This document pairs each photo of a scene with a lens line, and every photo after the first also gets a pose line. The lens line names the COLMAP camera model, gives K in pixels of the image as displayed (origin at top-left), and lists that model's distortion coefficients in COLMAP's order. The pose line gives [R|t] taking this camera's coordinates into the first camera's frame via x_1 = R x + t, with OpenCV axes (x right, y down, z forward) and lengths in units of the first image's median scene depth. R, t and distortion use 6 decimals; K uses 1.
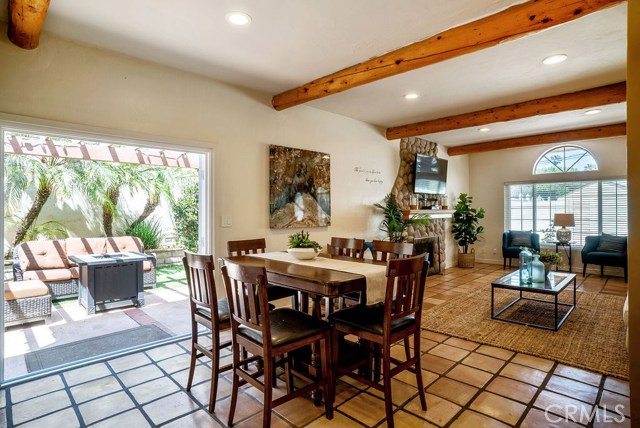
lens RADIAL K [[339.8, 0, 319.0], [0, 339.8, 211.4], [0, 0, 1]] dist [-0.084727, 0.047529]
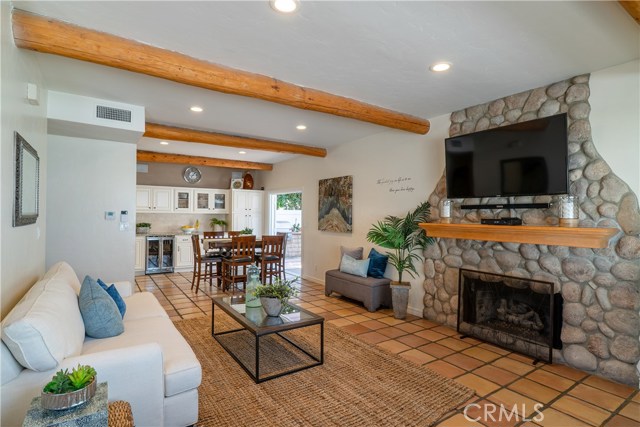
lens RADIAL K [[328.3, 0, 317.1], [0, 328.3, 214.0], [0, 0, 1]] dist [-0.004322, 0.001104]
pose [[-0.189436, -0.002618, -0.981890, 0.877301], [-0.013097, 0.999914, -0.000139, -0.018276], [0.981806, 0.012833, -0.189454, 0.784253]]
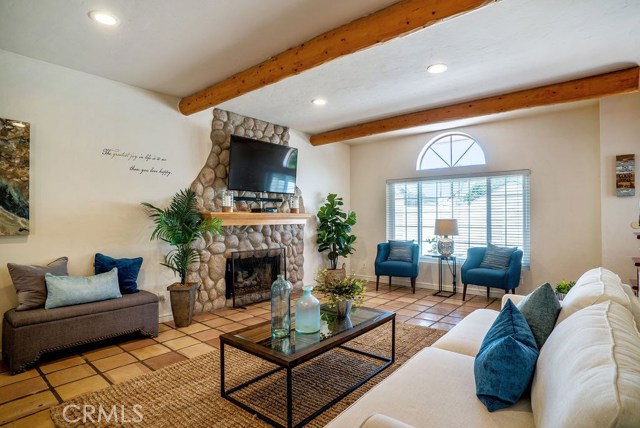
lens RADIAL K [[339.8, 0, 319.0], [0, 339.8, 211.4], [0, 0, 1]] dist [-0.084727, 0.047529]
pose [[0.995572, 0.004863, 0.093881, 0.368895], [-0.002911, 0.999777, -0.020917, 0.006600], [-0.093962, 0.020551, 0.995364, 0.234549]]
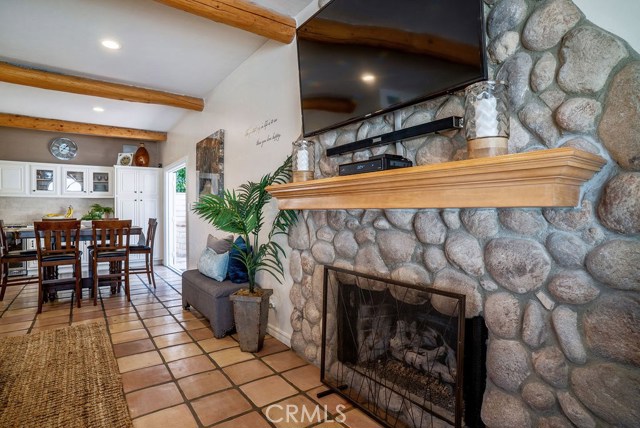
lens RADIAL K [[339.8, 0, 319.0], [0, 339.8, 211.4], [0, 0, 1]] dist [-0.084727, 0.047529]
pose [[-0.152703, 0.006205, -0.988253, 0.579113], [0.002371, 0.999980, 0.005912, 0.020938], [0.988269, -0.001440, -0.152715, 0.966926]]
